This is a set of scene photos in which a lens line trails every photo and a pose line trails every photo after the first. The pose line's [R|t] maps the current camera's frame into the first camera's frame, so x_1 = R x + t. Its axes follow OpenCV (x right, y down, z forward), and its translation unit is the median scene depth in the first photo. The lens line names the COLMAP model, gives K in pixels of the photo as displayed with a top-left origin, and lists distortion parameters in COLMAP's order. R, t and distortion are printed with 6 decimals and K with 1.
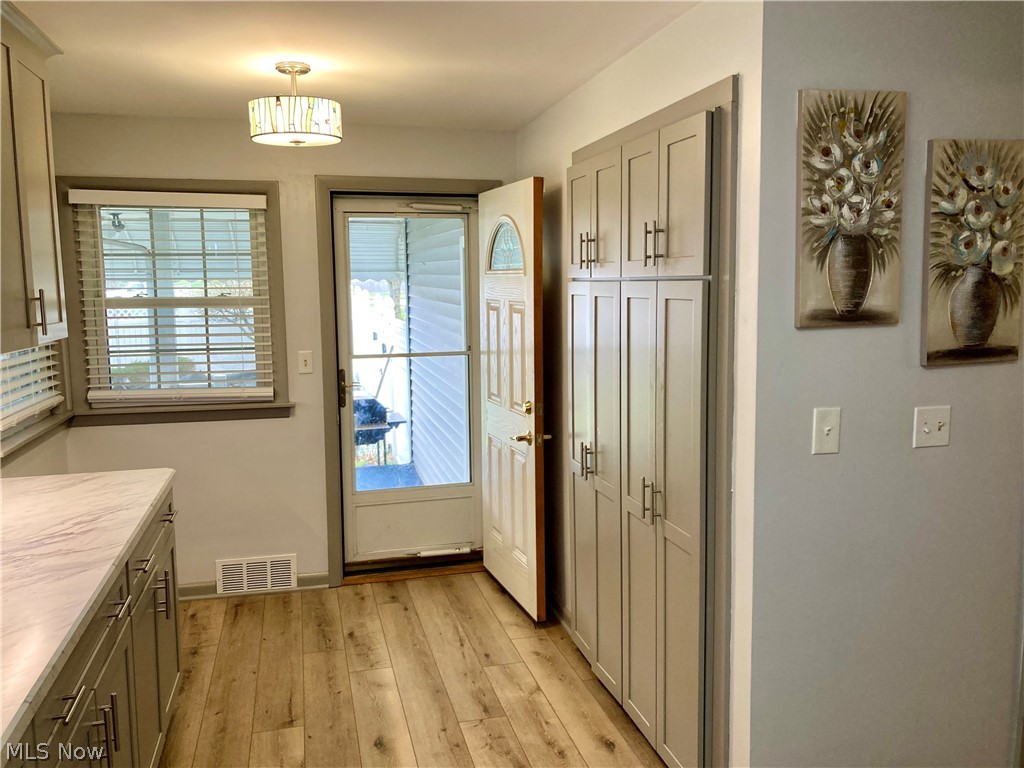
lens RADIAL K [[831.6, 0, 502.1], [0, 831.6, 371.3], [0, 0, 1]] dist [0.043899, -0.051400]
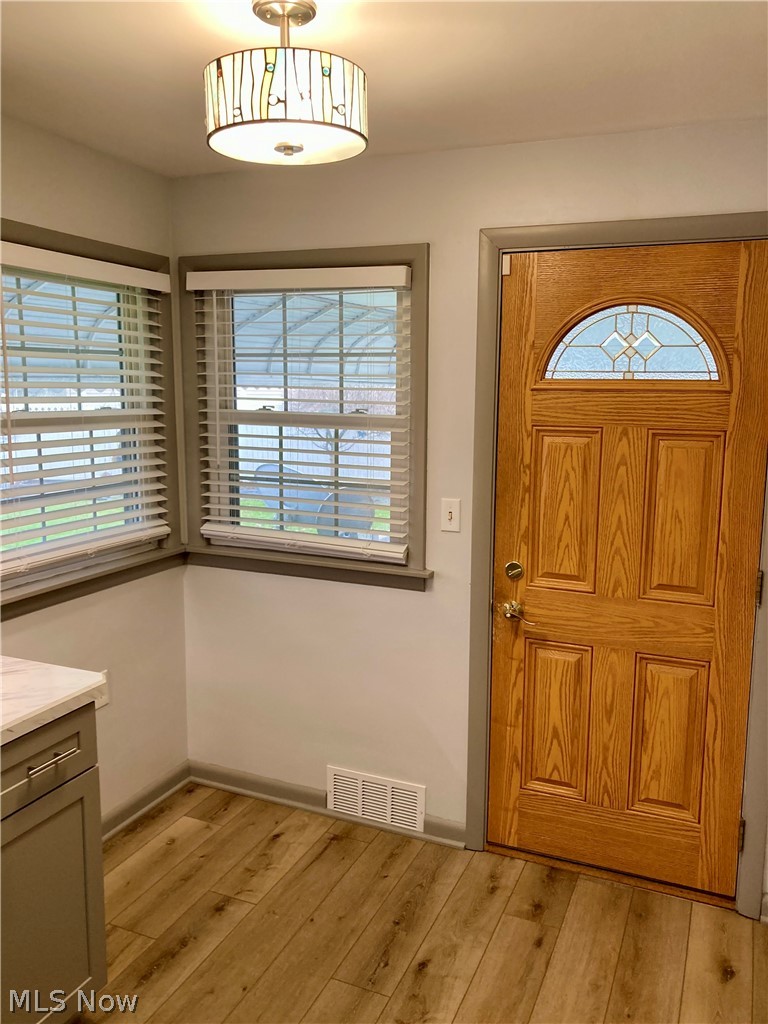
lens RADIAL K [[831.6, 0, 390.2], [0, 831.6, 504.6], [0, 0, 1]] dist [0.043899, -0.051400]
pose [[0.799322, 0.105269, -0.591610, 0.133962], [-0.083561, 0.994442, 0.064049, -0.065140], [0.595065, -0.001760, 0.803676, 0.482011]]
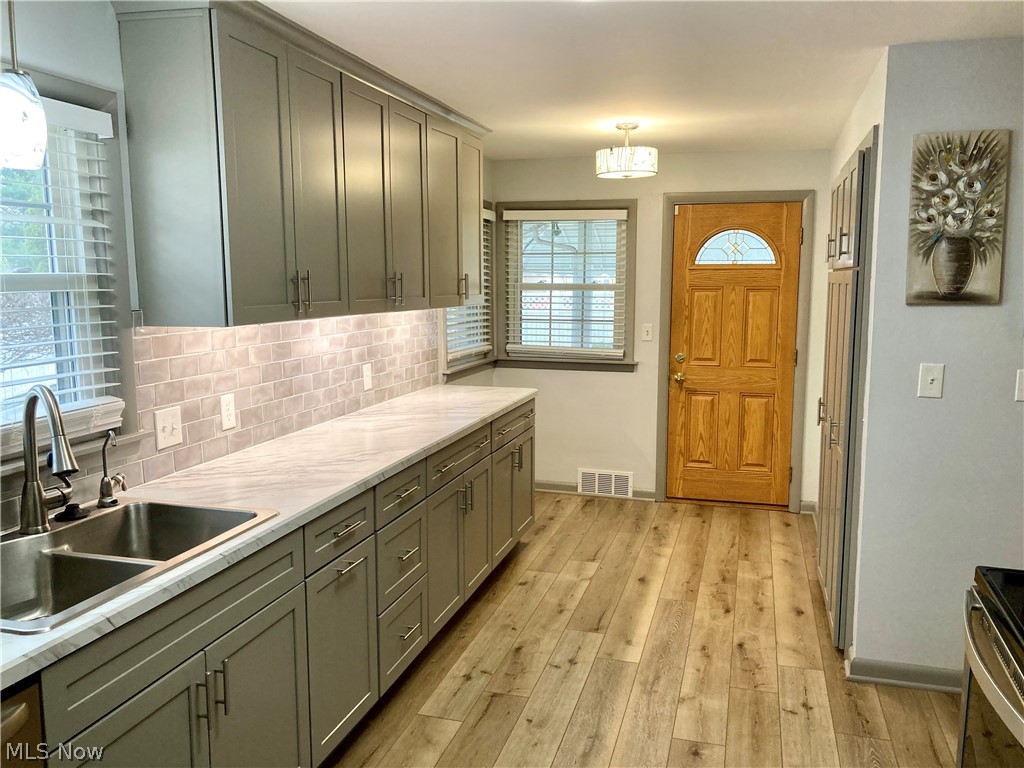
lens RADIAL K [[831.6, 0, 512.4], [0, 831.6, 387.0], [0, 0, 1]] dist [0.043899, -0.051400]
pose [[0.864480, 0.077164, -0.496709, 0.281649], [-0.066071, 0.997017, 0.039896, 0.042542], [0.498306, -0.001672, 0.867000, -0.314564]]
